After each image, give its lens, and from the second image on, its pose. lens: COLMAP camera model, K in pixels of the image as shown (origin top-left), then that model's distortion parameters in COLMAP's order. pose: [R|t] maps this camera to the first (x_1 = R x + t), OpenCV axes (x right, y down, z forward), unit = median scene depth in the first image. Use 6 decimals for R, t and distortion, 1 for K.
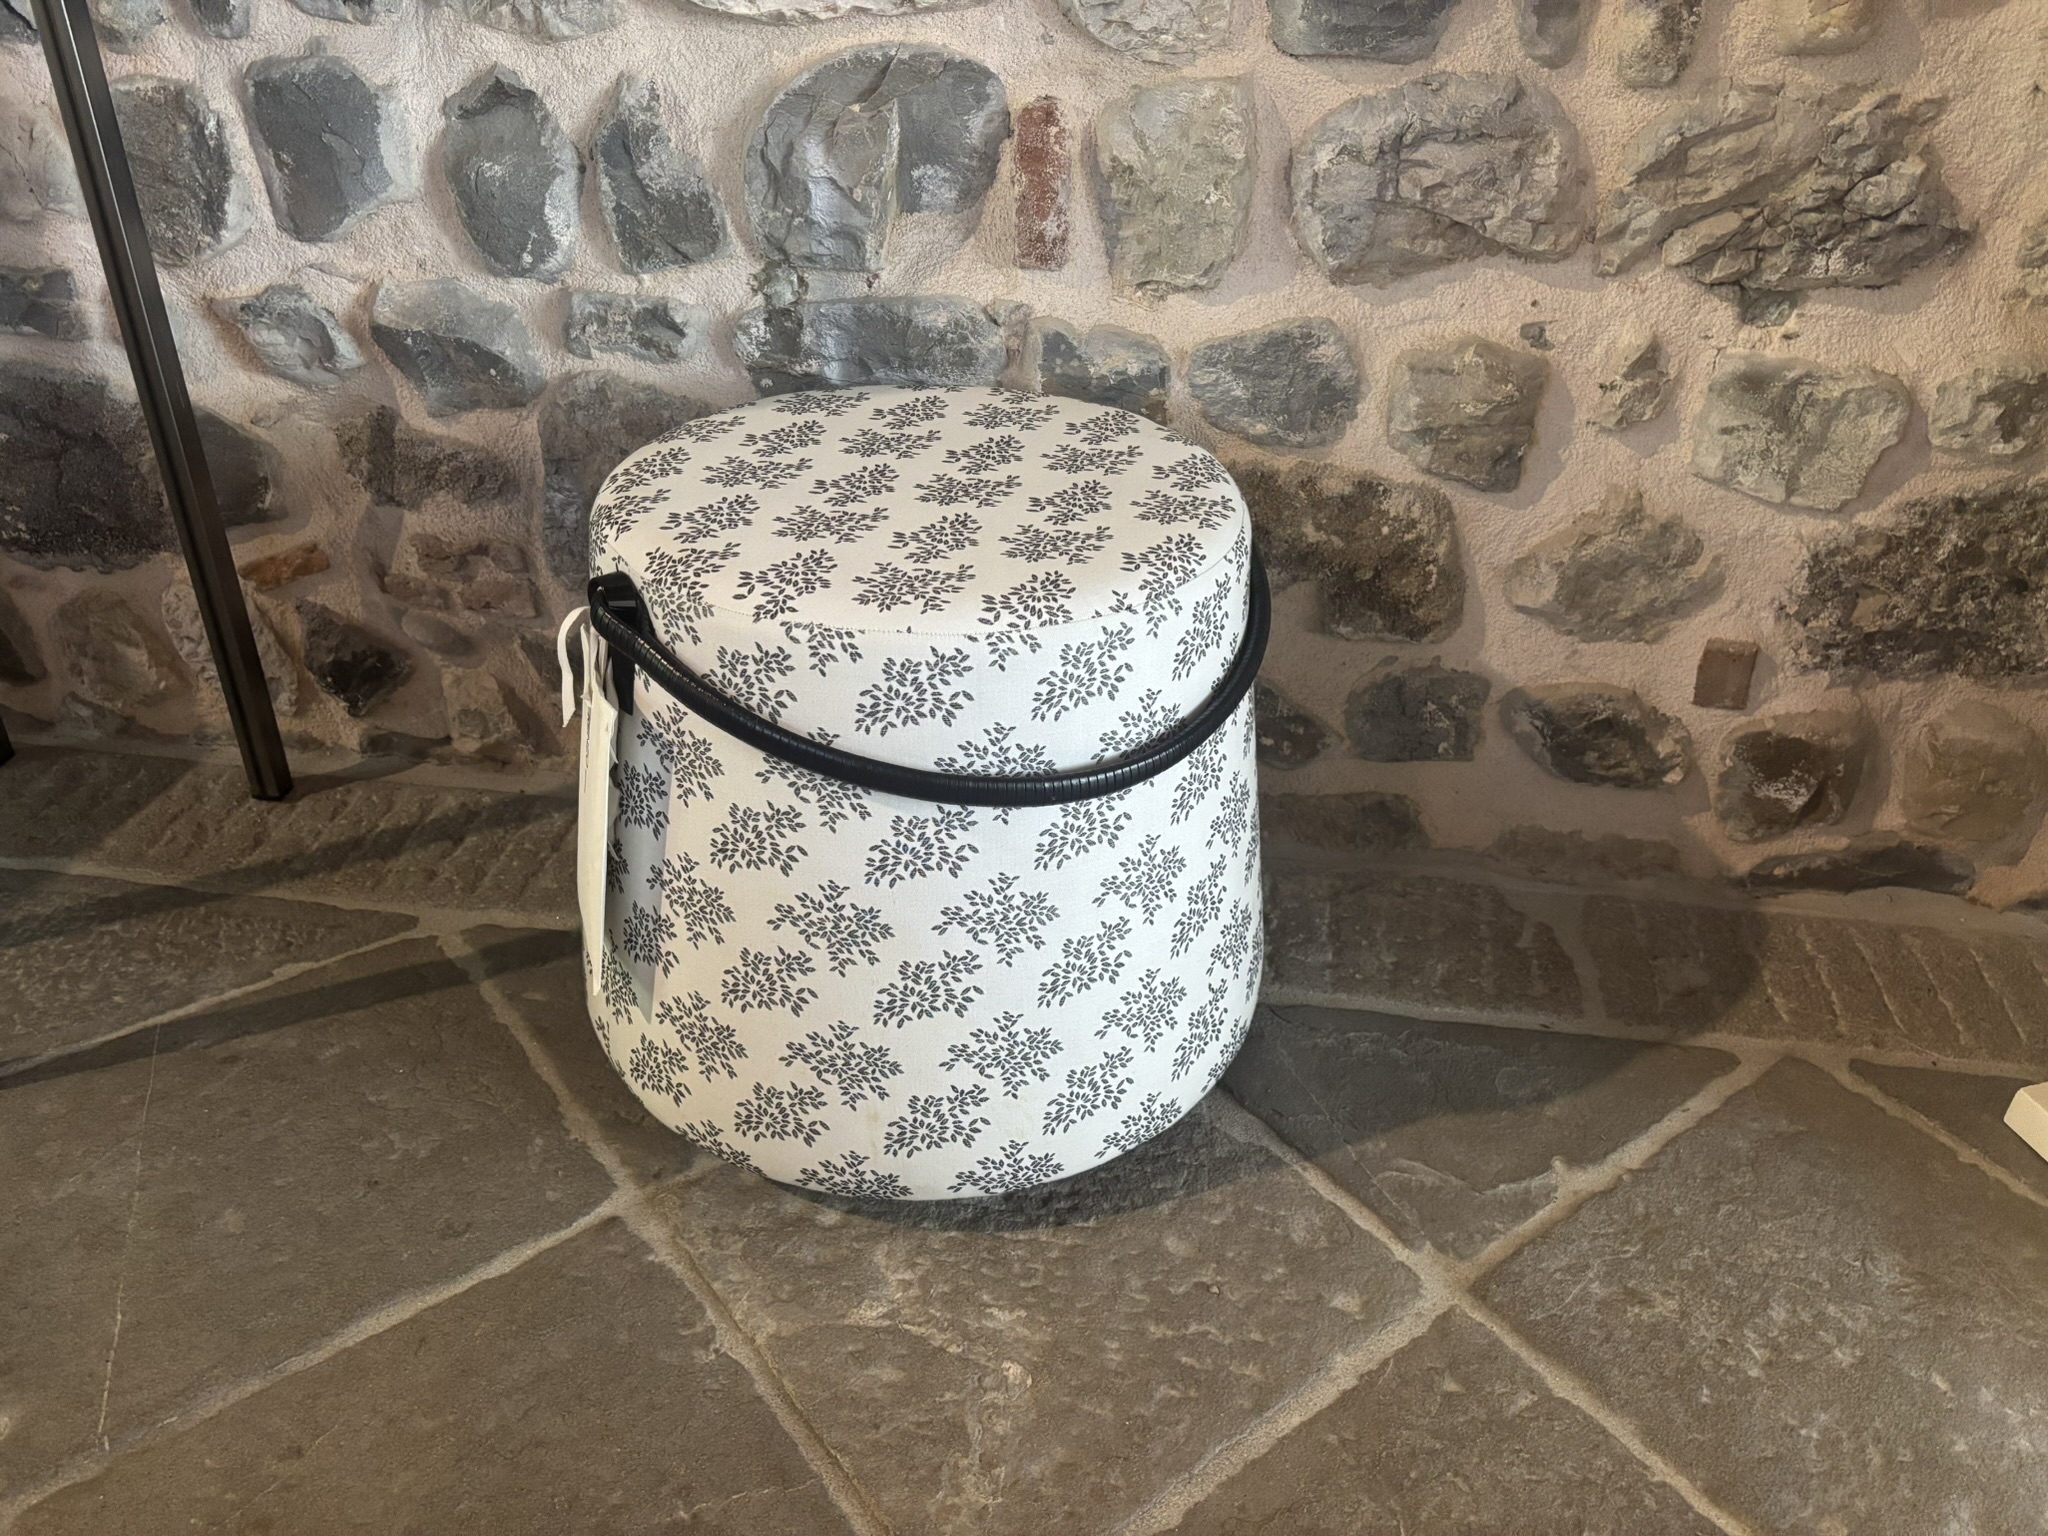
lens RADIAL K [[1550.2, 0, 1016.4], [0, 1550.2, 774.8], [0, 0, 1]] dist [0.049819, -0.016497]
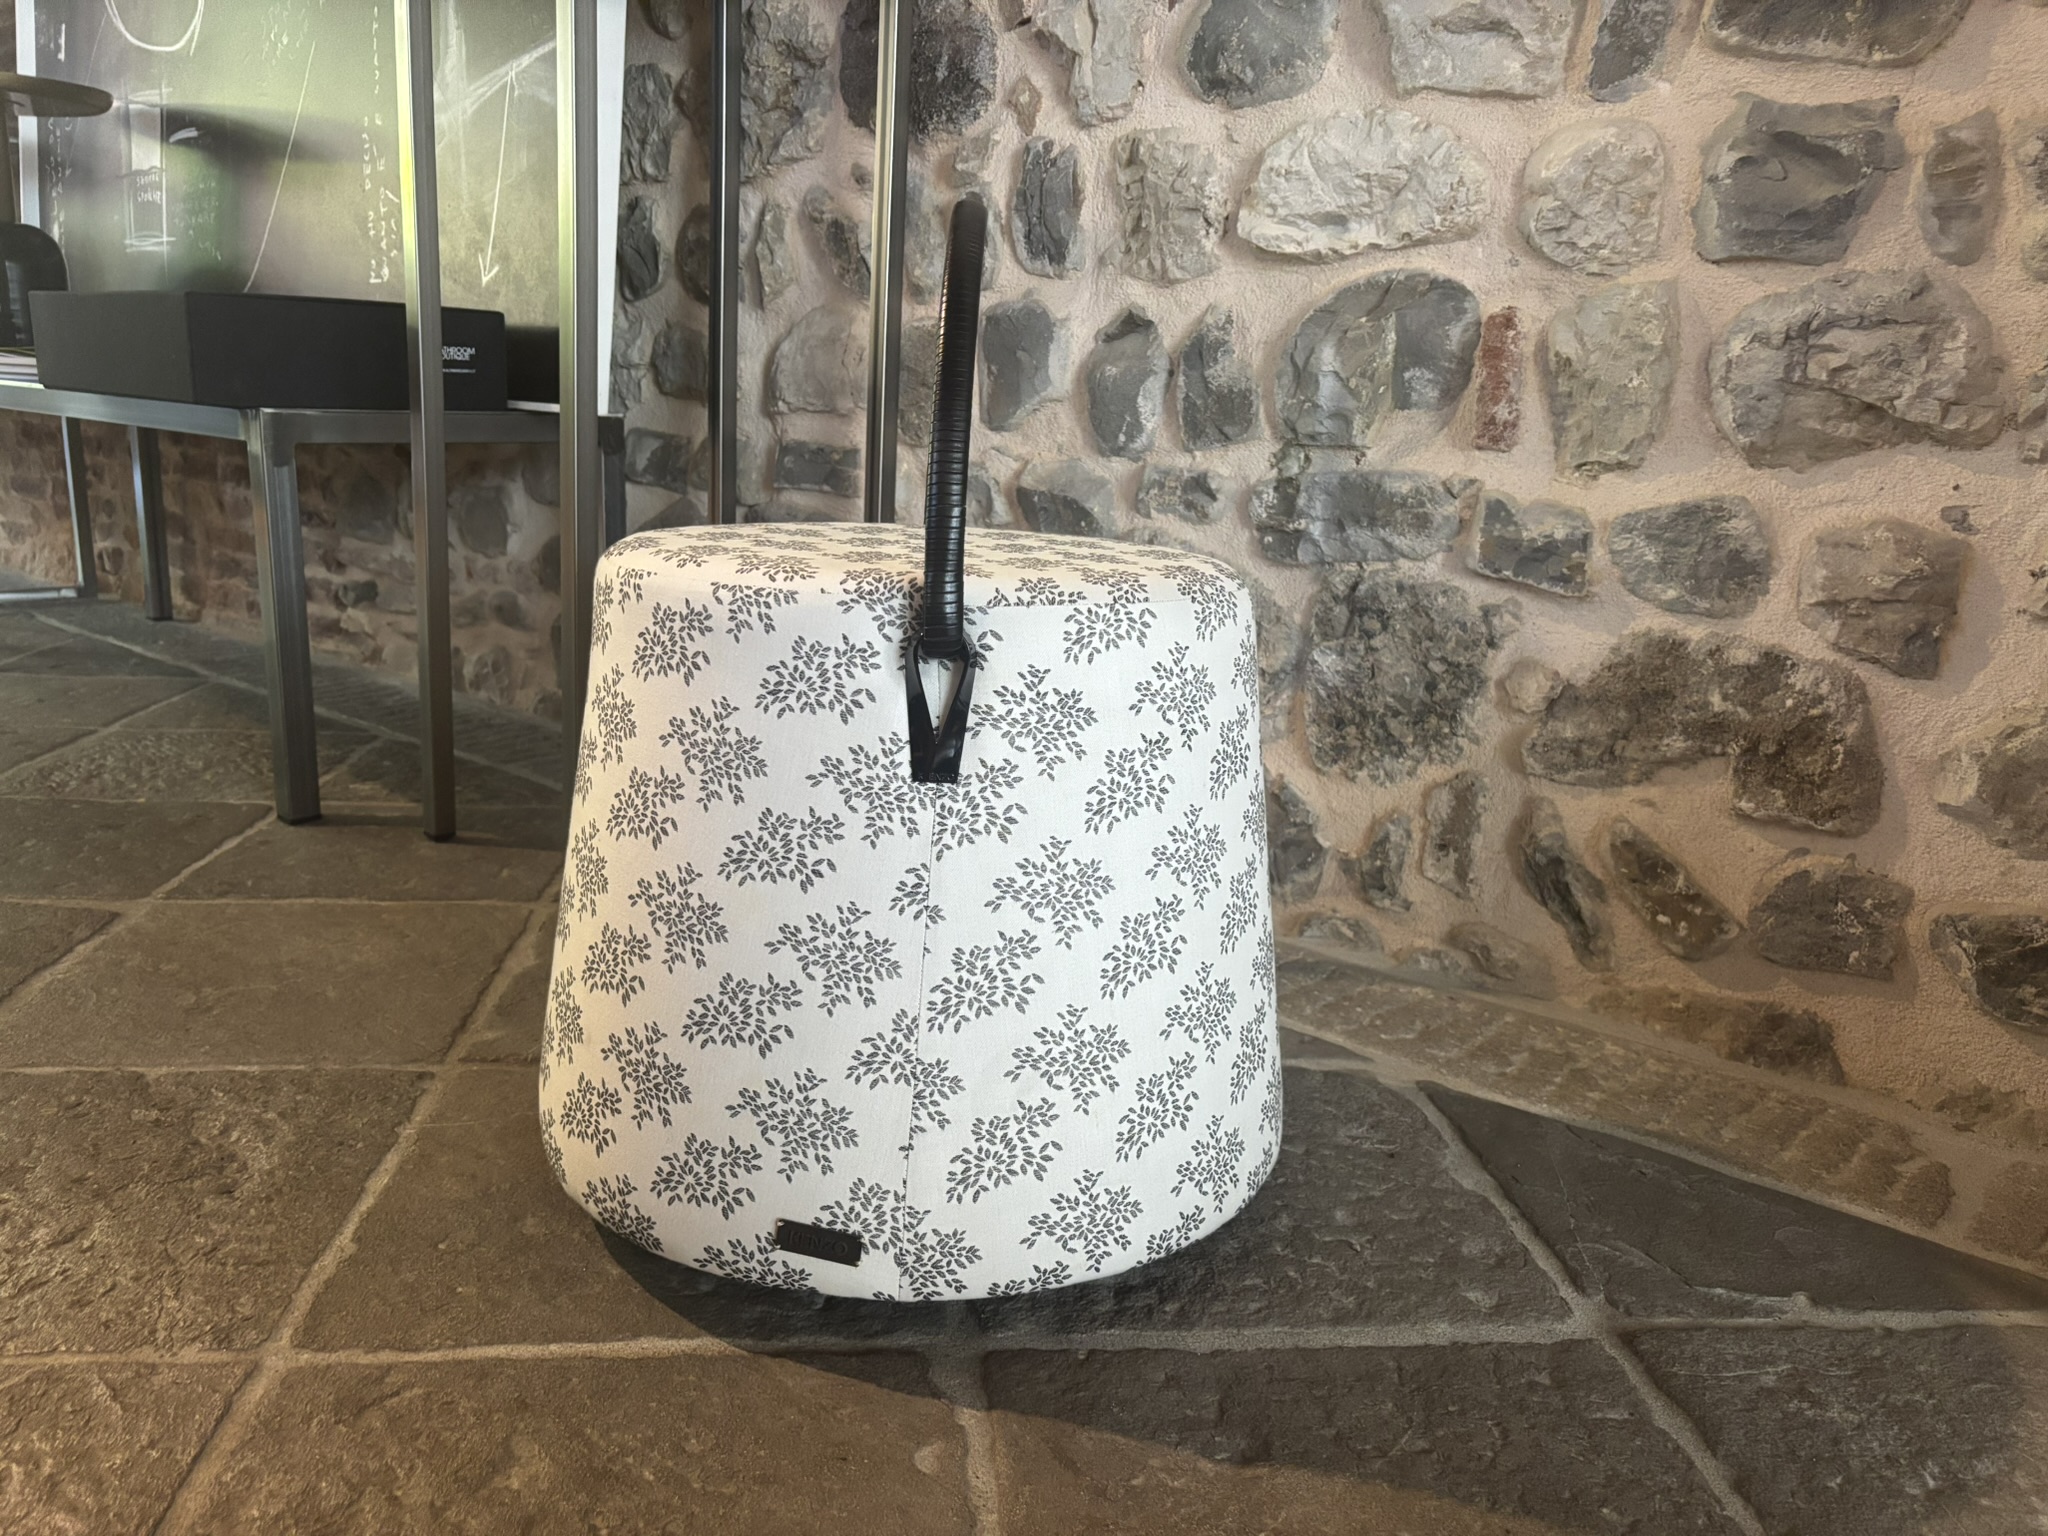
lens RADIAL K [[1550.2, 0, 1034.4], [0, 1550.2, 766.5], [0, 0, 1]] dist [0.049819, -0.016497]
pose [[0.860480, 0.153159, -0.485918, 0.331977], [-0.305452, 0.918414, -0.251424, 0.303865], [0.407766, 0.364770, 0.837060, -0.045807]]
